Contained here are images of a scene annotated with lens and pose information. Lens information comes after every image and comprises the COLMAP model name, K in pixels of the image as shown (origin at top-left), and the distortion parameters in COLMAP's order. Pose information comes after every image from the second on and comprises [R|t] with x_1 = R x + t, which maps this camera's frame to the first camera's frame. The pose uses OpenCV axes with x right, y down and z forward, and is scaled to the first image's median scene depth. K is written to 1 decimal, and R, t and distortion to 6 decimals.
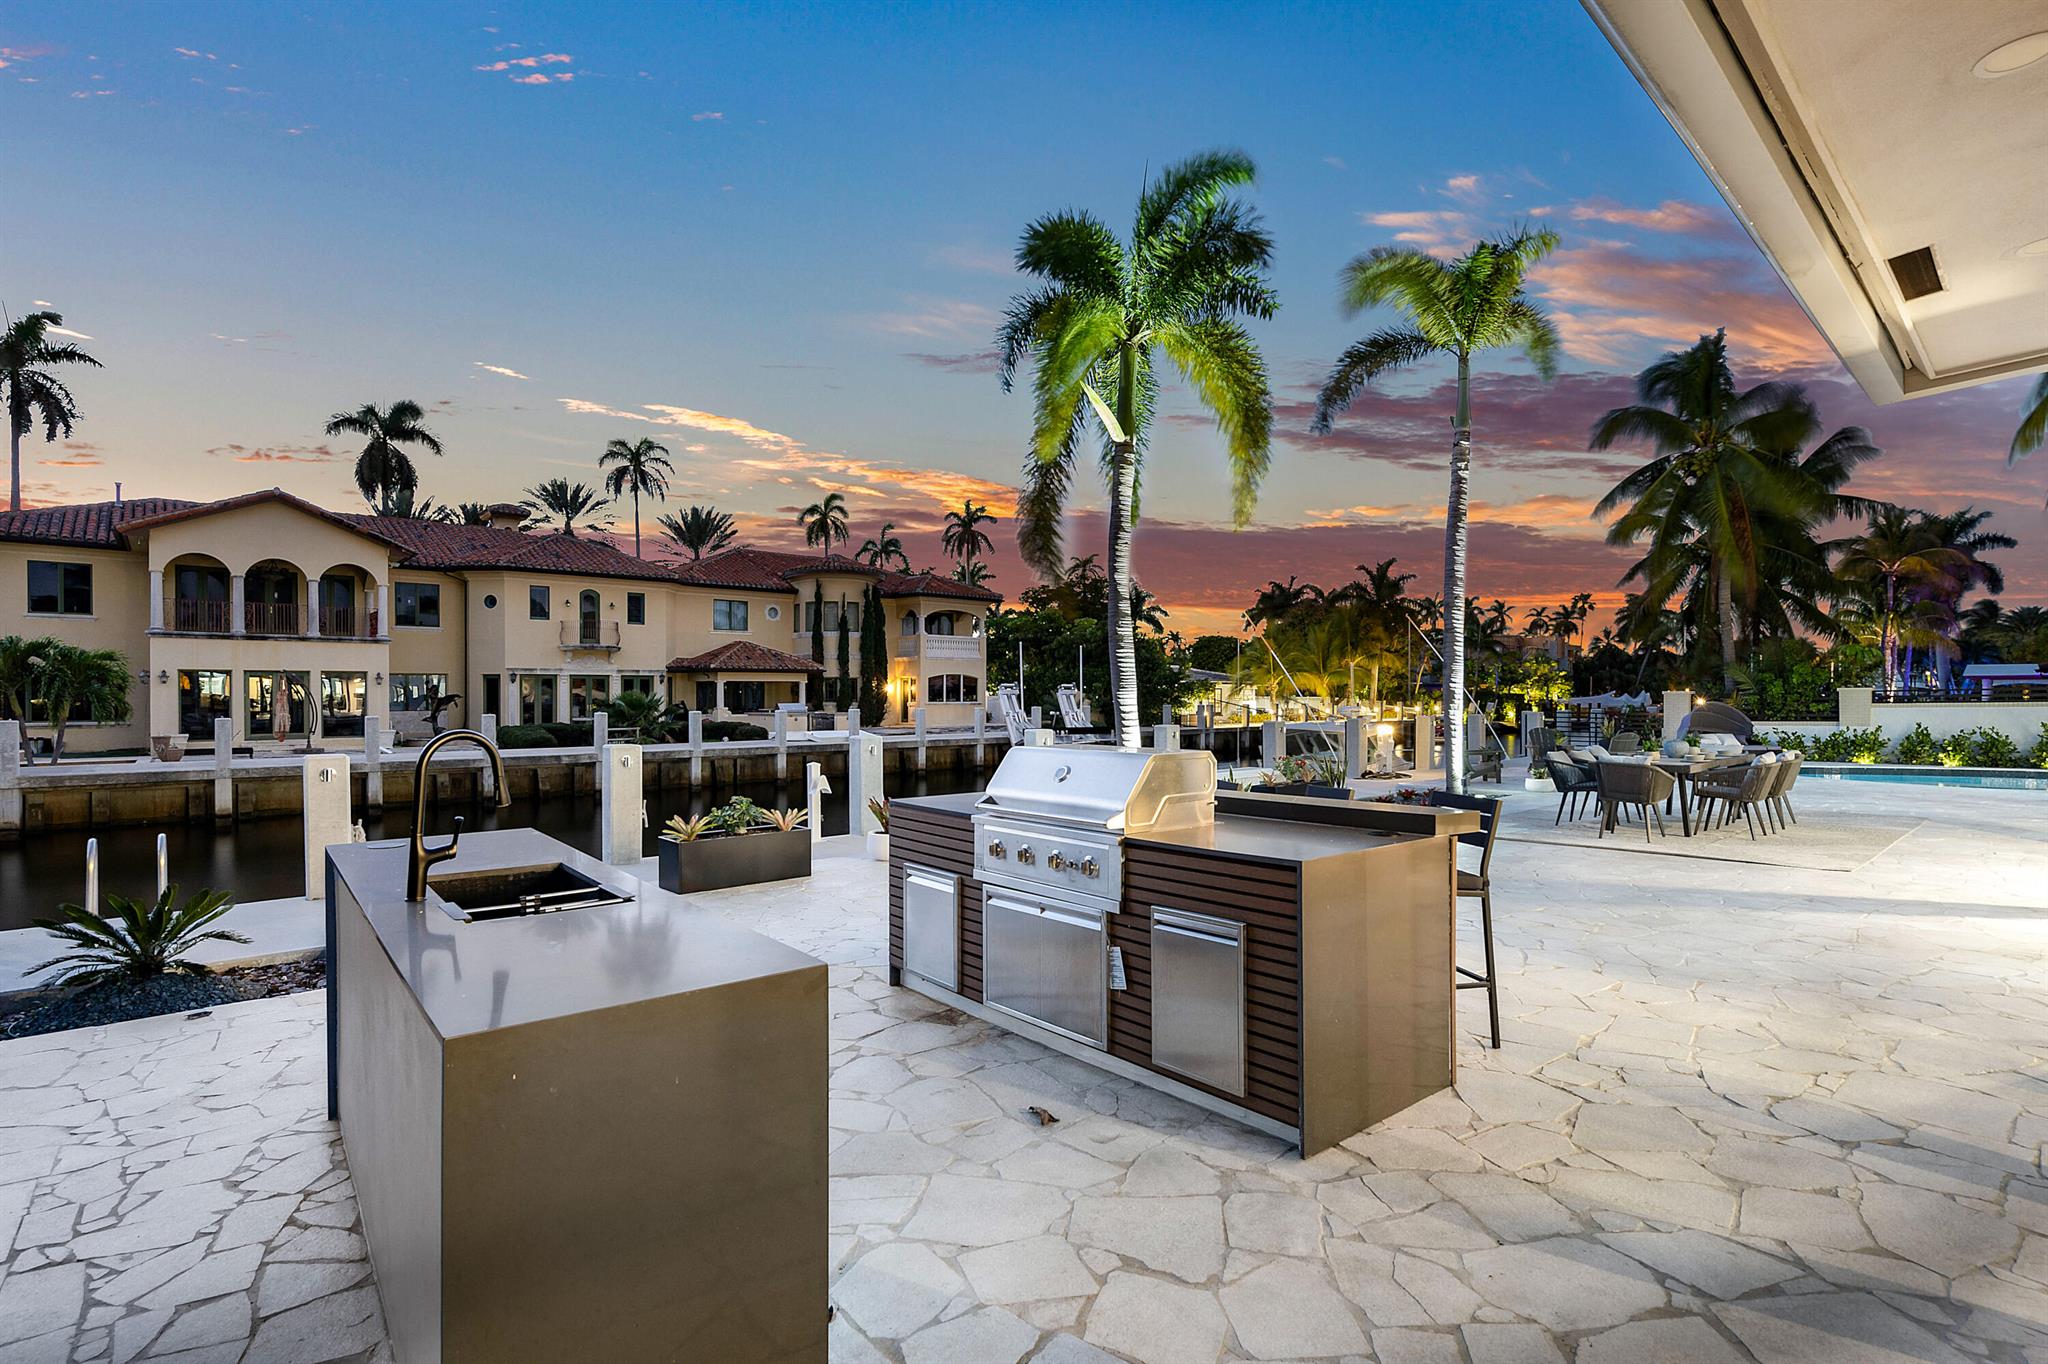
lens RADIAL K [[954.0, 0, 1017.1], [0, 954.0, 690.8], [0, 0, 1]] dist [-0.010125, -0.000084]
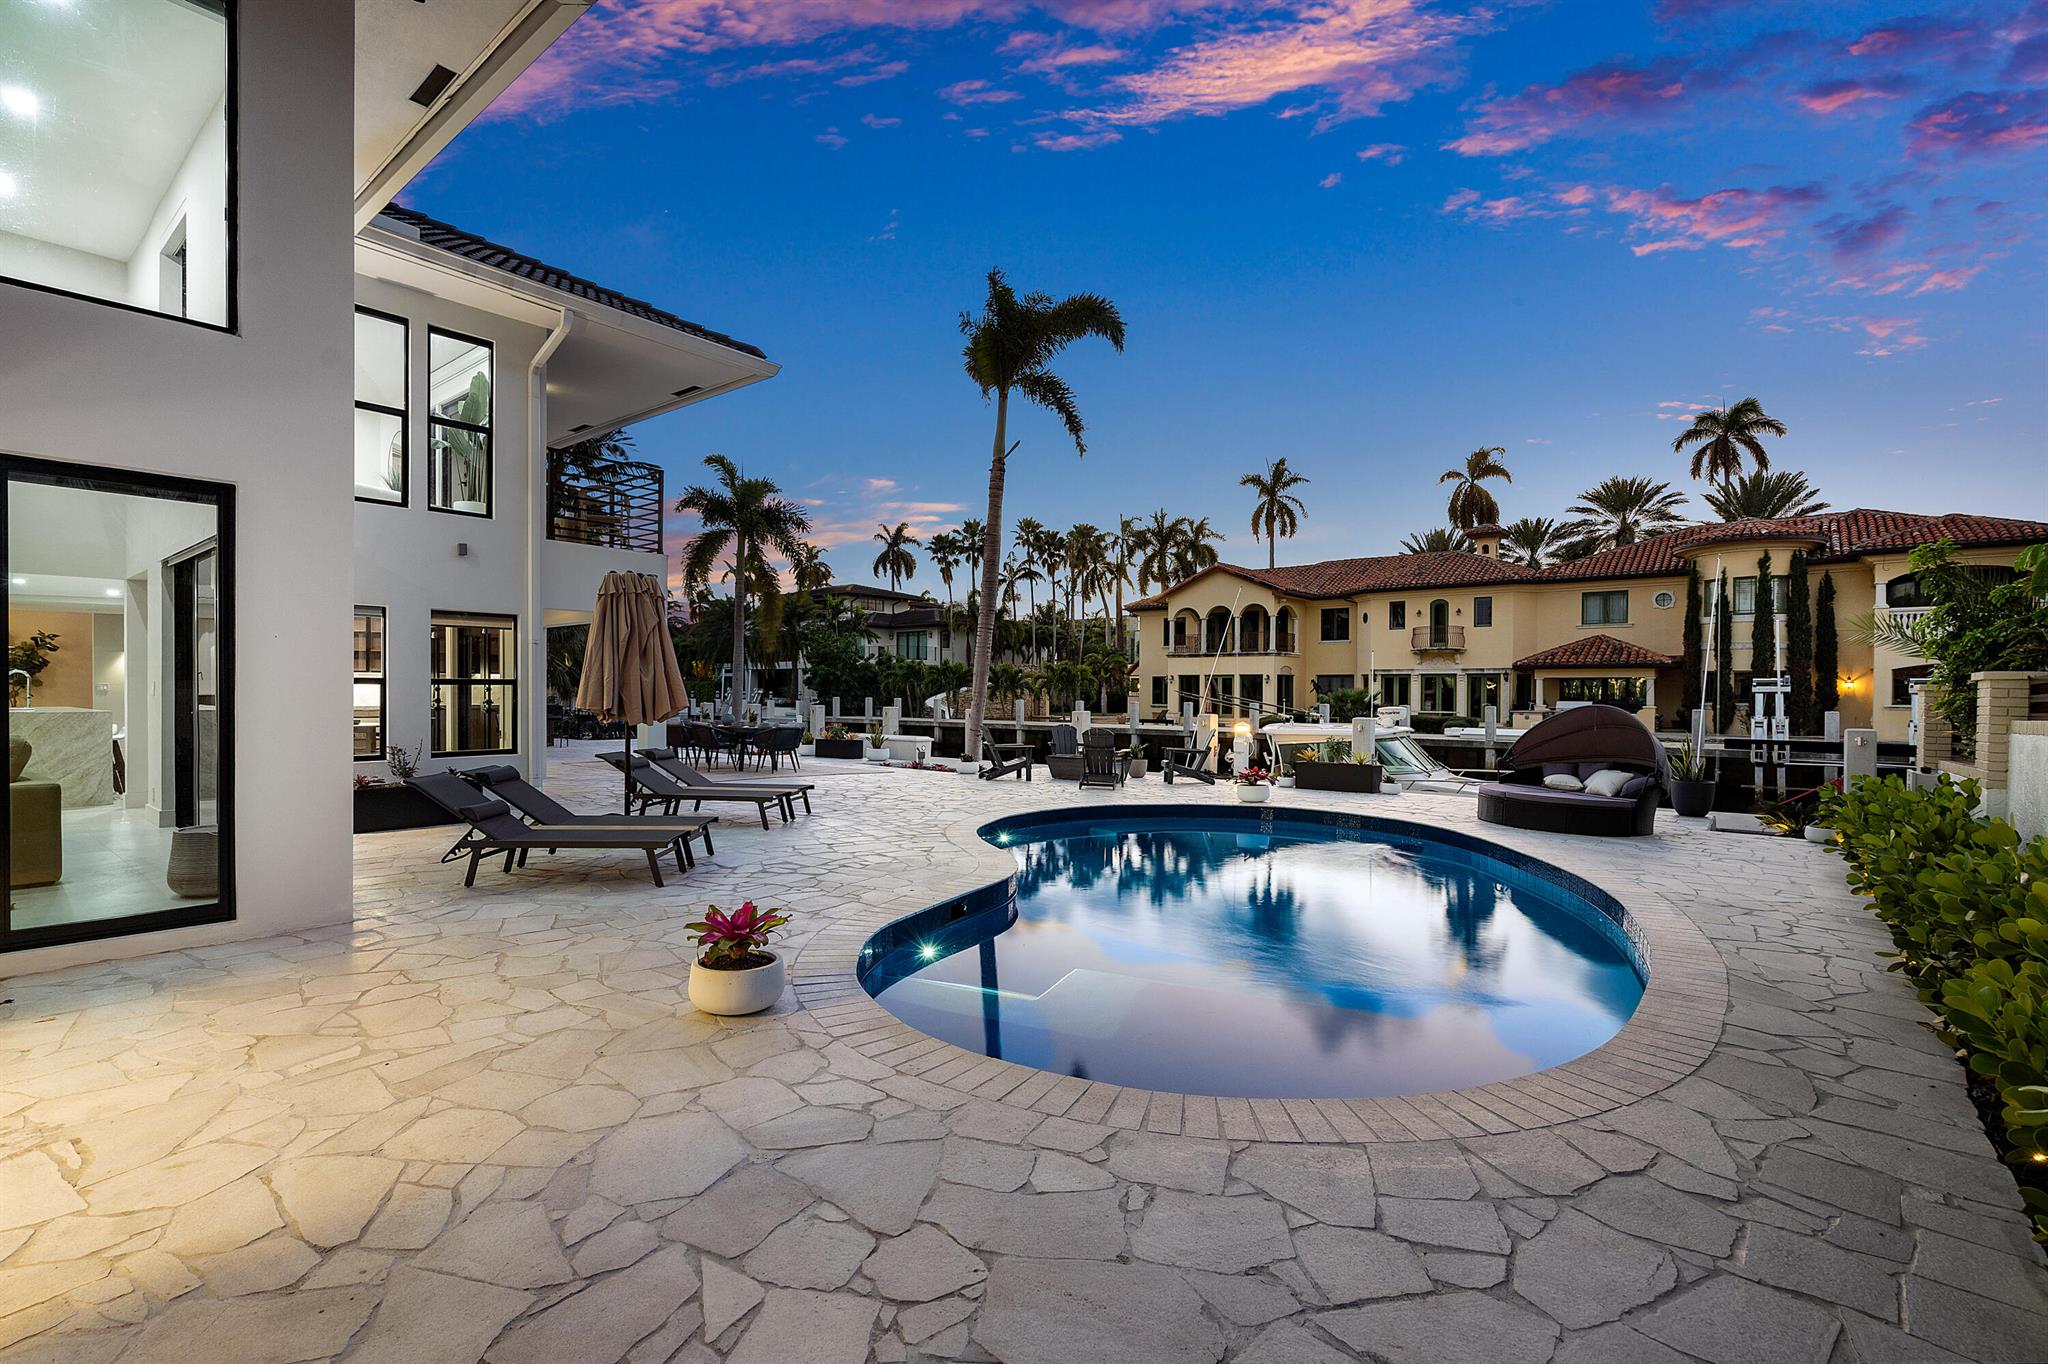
lens RADIAL K [[943.9, 0, 1008.5], [0, 943.9, 689.5], [0, 0, 1]] dist [-0.001619, 0.000214]
pose [[0.158912, -0.001011, -0.987292, 0.517671], [-0.002230, 0.999997, -0.001383, 0.004319], [0.987290, 0.002421, 0.158909, 0.268963]]
